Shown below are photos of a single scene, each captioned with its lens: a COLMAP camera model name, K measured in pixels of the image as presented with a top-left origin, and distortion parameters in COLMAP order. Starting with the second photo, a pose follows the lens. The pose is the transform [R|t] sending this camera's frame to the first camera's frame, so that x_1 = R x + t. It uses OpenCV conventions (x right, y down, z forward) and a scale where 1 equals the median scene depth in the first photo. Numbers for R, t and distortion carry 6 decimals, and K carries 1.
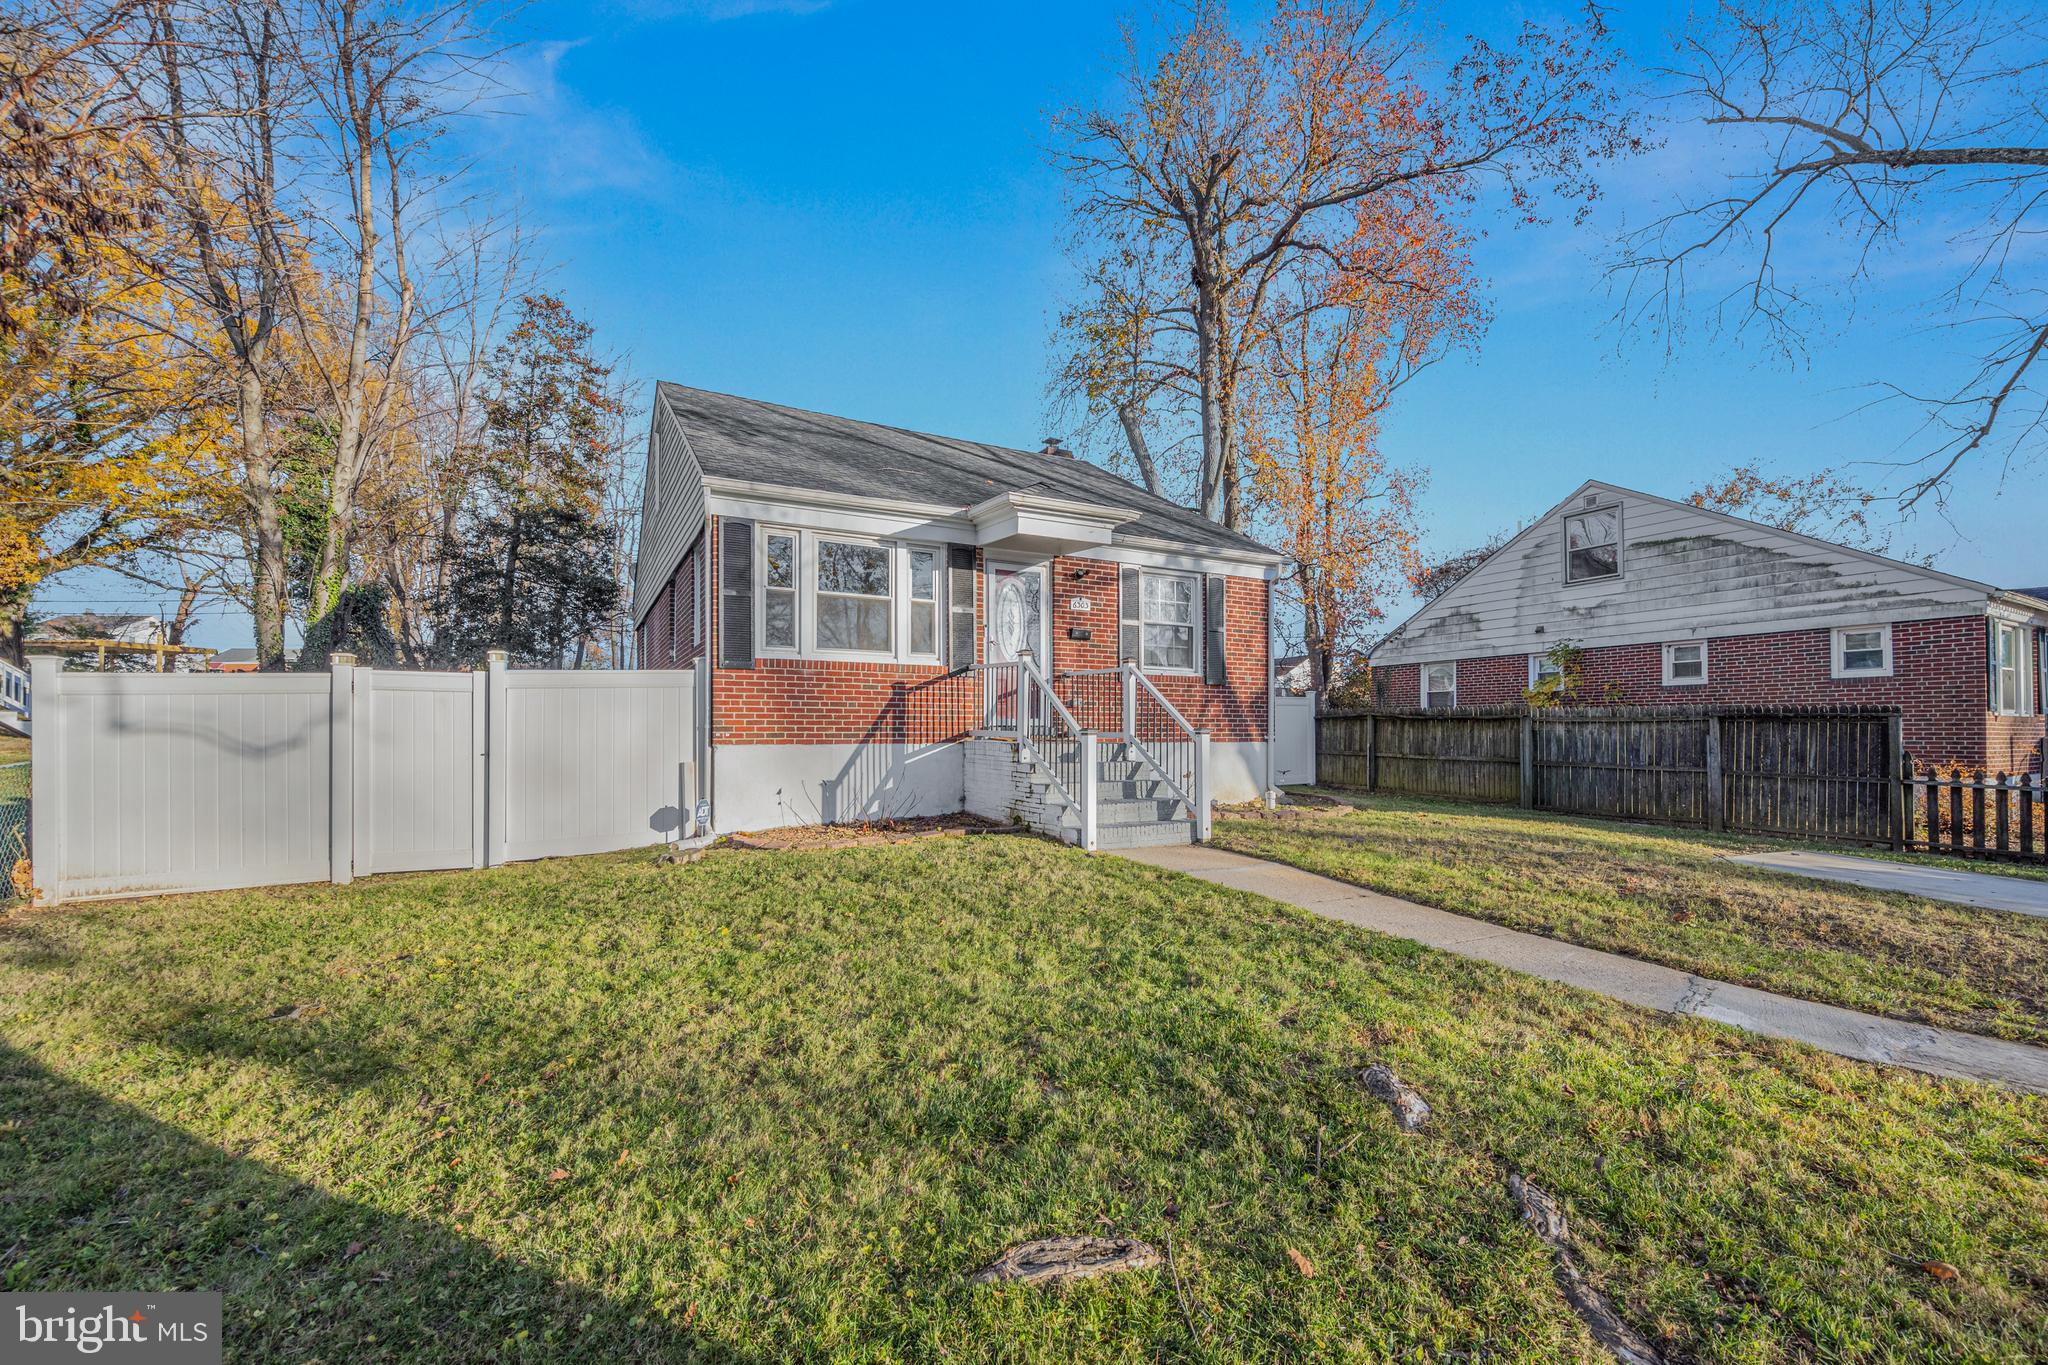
lens RADIAL K [[817.2, 0, 1025.5], [0, 817.2, 712.5], [0, 0, 1]] dist [-0.001611, 0.001259]
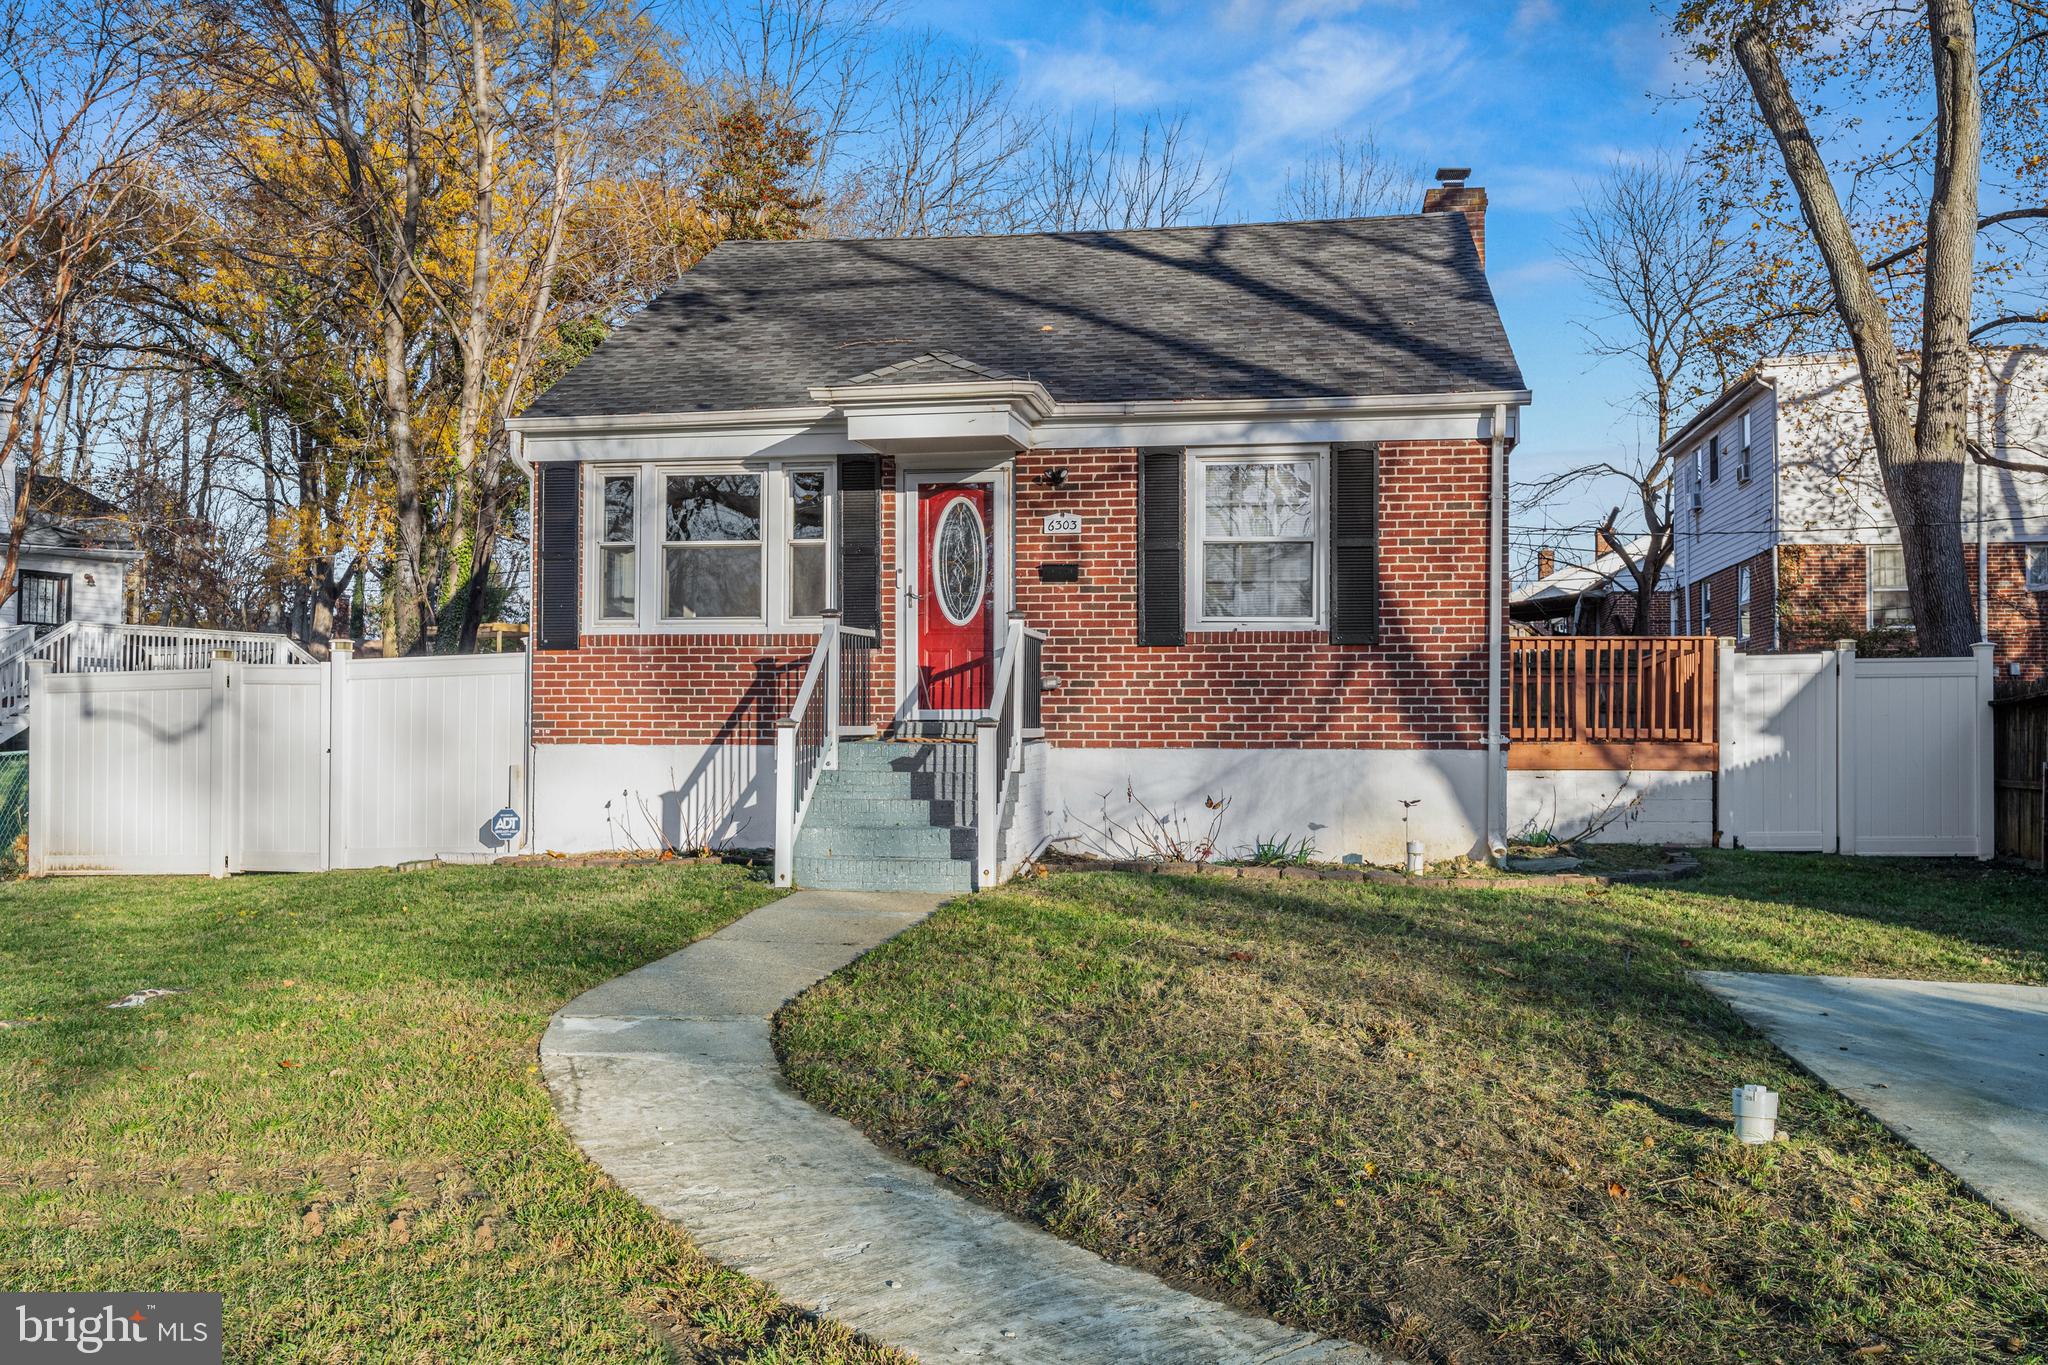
lens RADIAL K [[1785.0, 0, 1023.4], [0, 1785.0, 691.1], [0, 0, 1]] dist [-0.004598, 0.010431]
pose [[0.790994, -0.015709, -0.611622, 0.984529], [0.009136, 0.999862, -0.013865, 0.014849], [0.611755, 0.005379, 0.791029, -0.101101]]
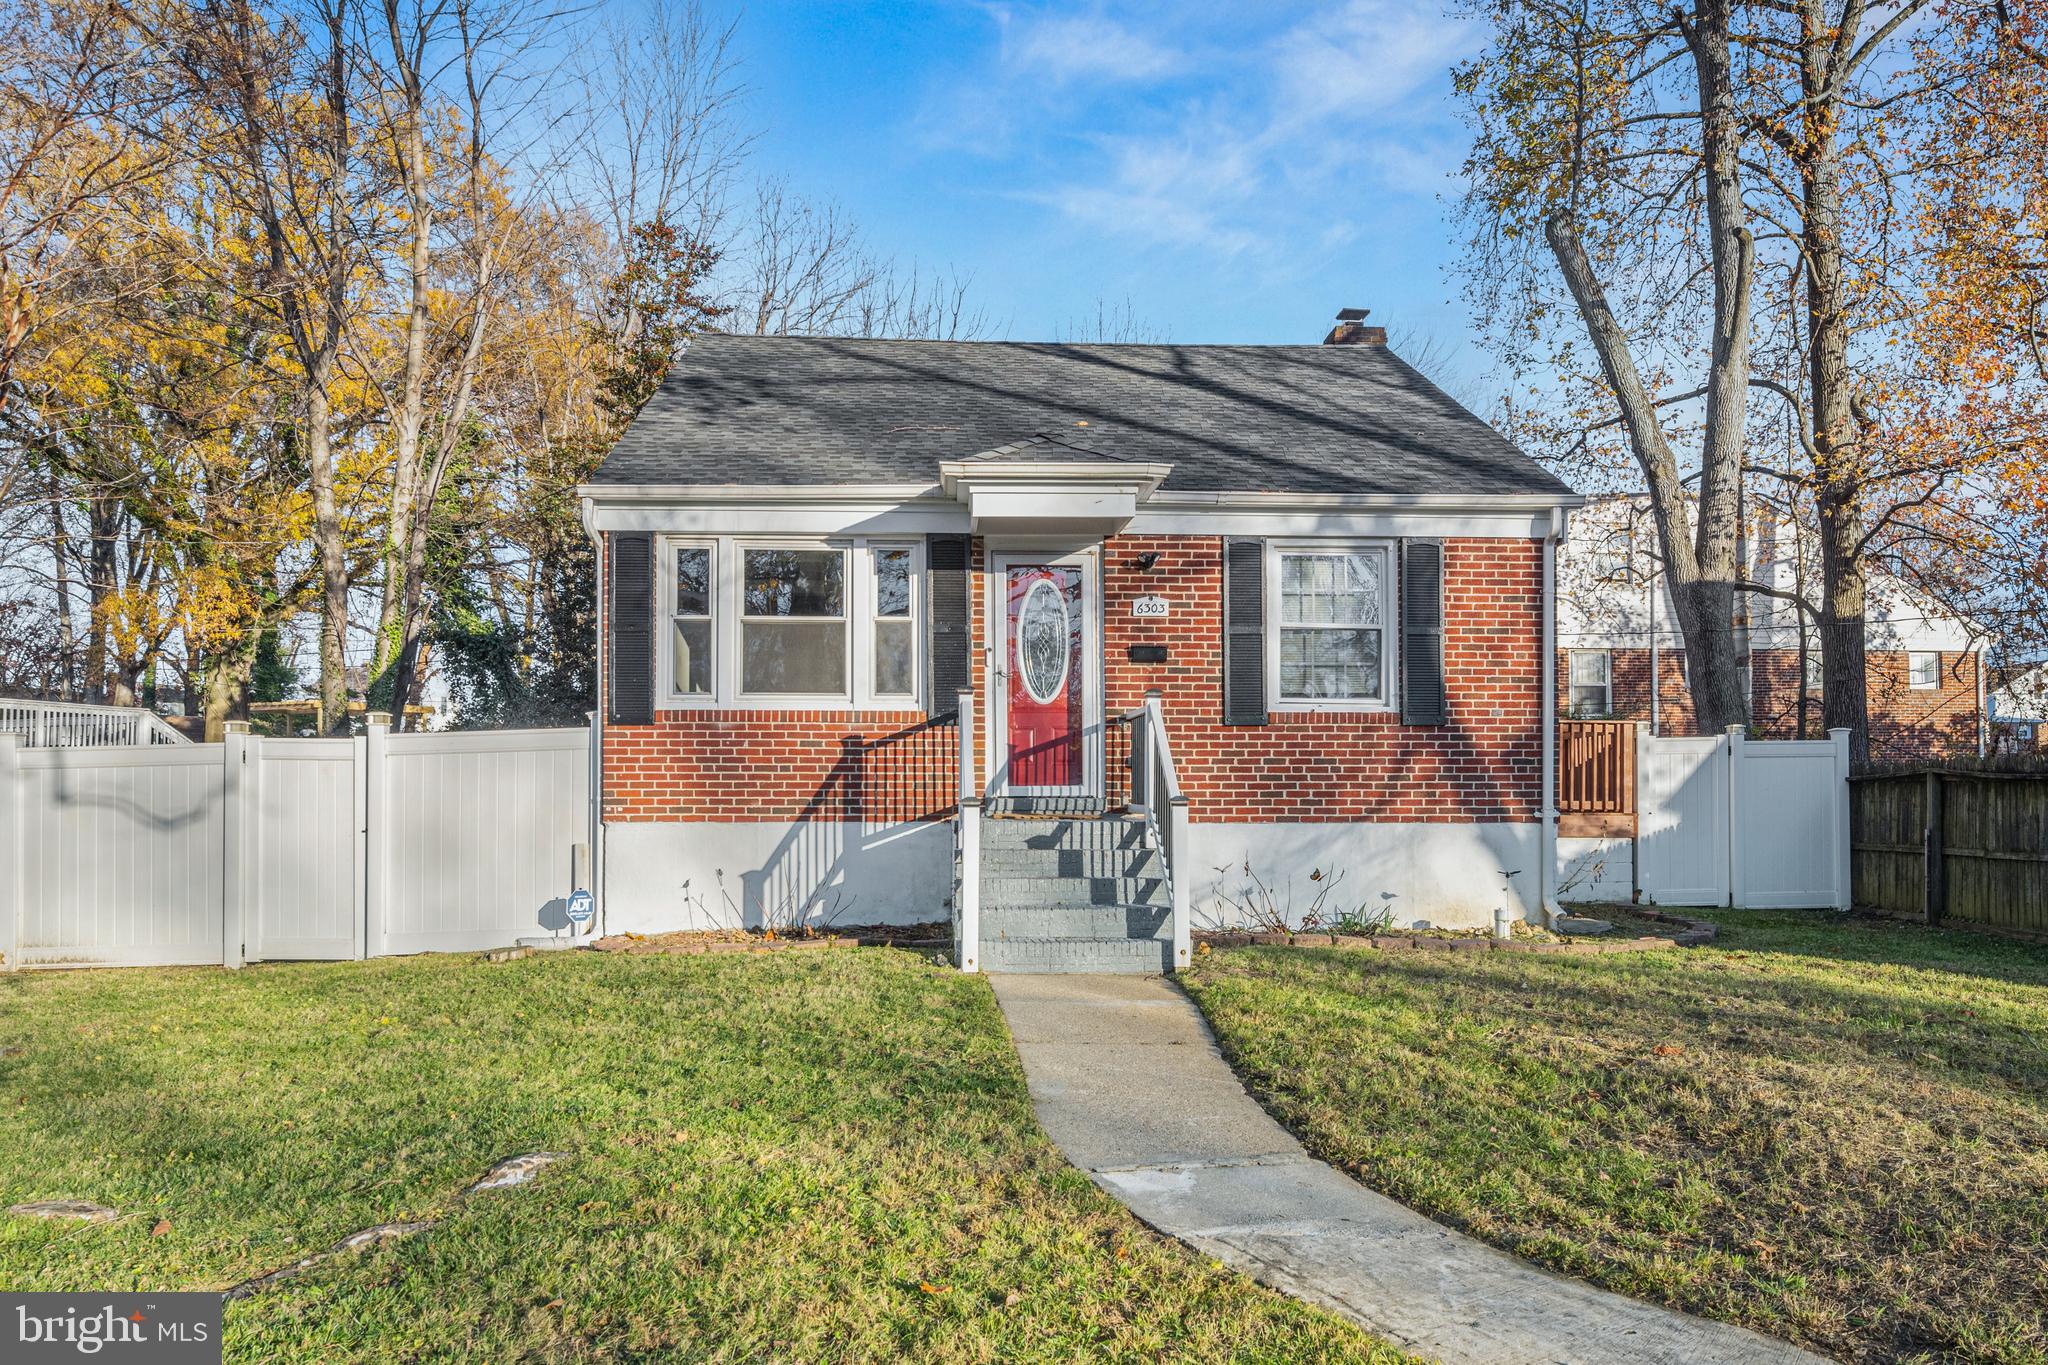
lens RADIAL K [[1479.4, 0, 1040.9], [0, 1479.4, 757.7], [0, 0, 1]] dist [-0.008285, 0.005248]
pose [[0.902800, -0.016673, -0.429738, 0.551616], [0.010112, 0.999795, -0.017547, 0.006520], [0.429943, 0.011496, 0.902783, -0.098188]]
